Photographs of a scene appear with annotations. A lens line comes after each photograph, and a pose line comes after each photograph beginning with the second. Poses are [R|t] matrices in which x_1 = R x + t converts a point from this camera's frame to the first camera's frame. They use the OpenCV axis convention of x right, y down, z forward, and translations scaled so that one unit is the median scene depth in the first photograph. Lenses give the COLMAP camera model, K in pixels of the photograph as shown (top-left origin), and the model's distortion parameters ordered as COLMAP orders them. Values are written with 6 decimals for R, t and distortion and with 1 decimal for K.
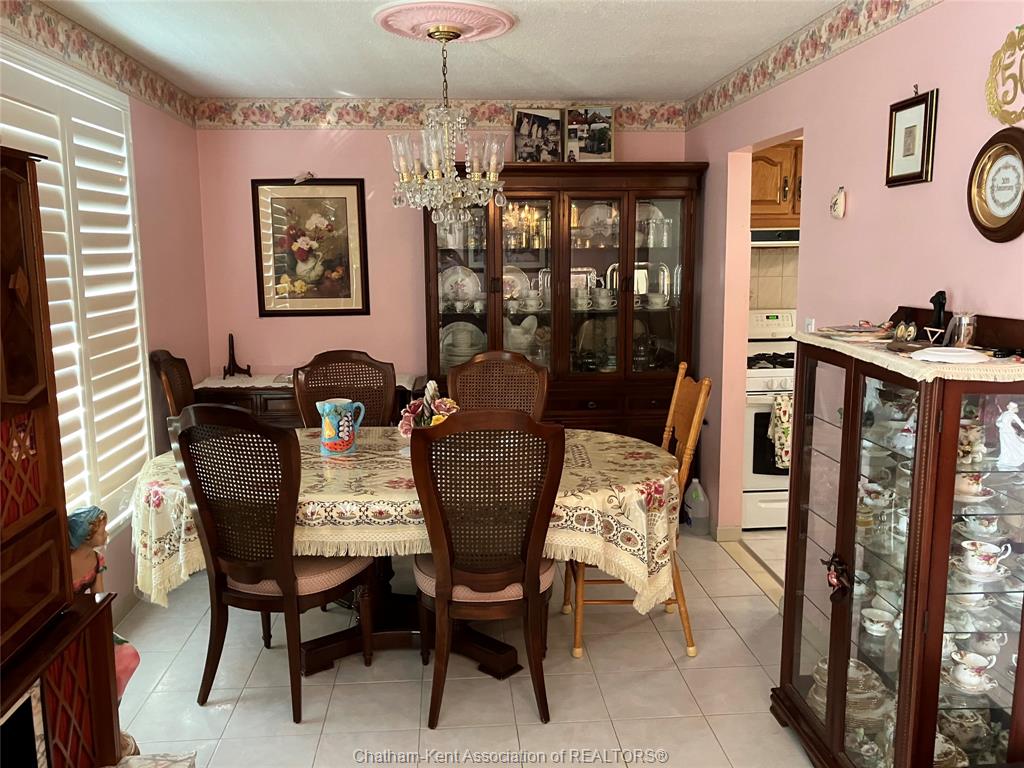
lens RADIAL K [[834.6, 0, 517.4], [0, 834.6, 375.3], [0, 0, 1]] dist [0.029778, -0.032772]
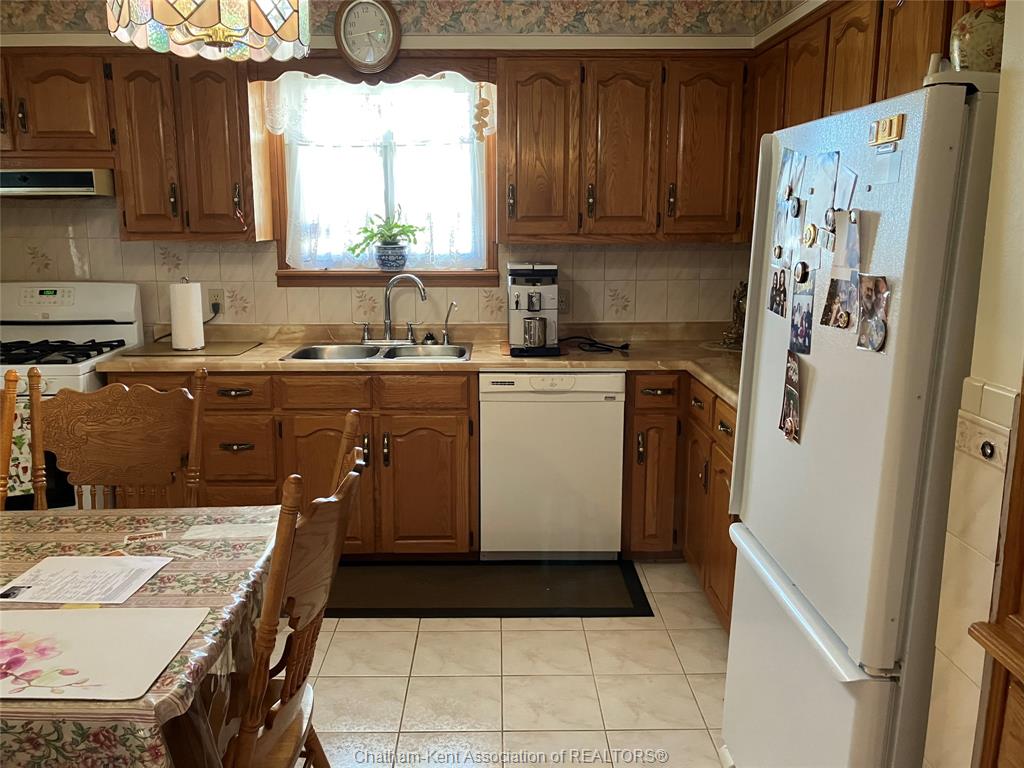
lens RADIAL K [[834.6, 0, 521.1], [0, 834.6, 383.0], [0, 0, 1]] dist [0.029778, -0.032772]
pose [[0.998136, 0.020028, -0.057652, 1.039707], [-0.017169, 0.998618, 0.049677, -0.043938], [0.058568, -0.048594, 0.997100, 0.362280]]
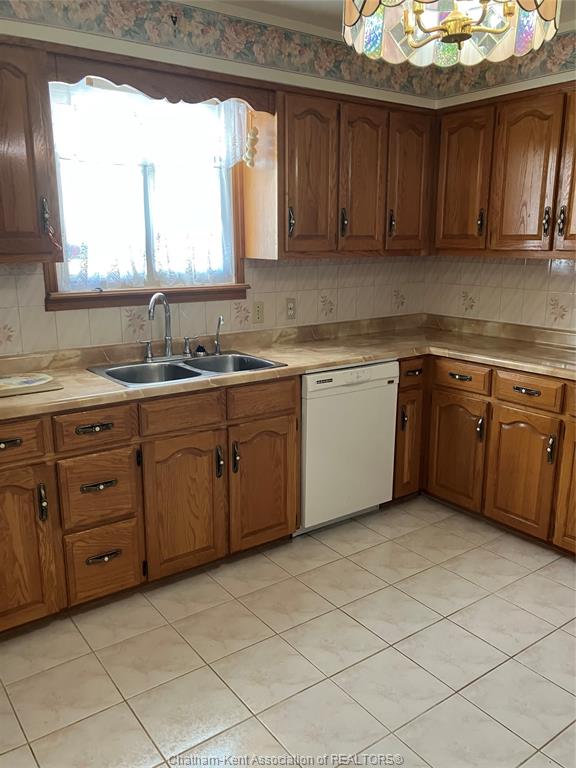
lens RADIAL K [[626.0, 0, 289.7], [0, 626.0, 394.7], [0, 0, 1]] dist [0.029778, -0.032772]
pose [[0.848005, -0.118900, 0.516478, 0.517686], [0.069601, 0.991054, 0.113876, -0.074468], [-0.525398, -0.060620, 0.848694, 0.619683]]
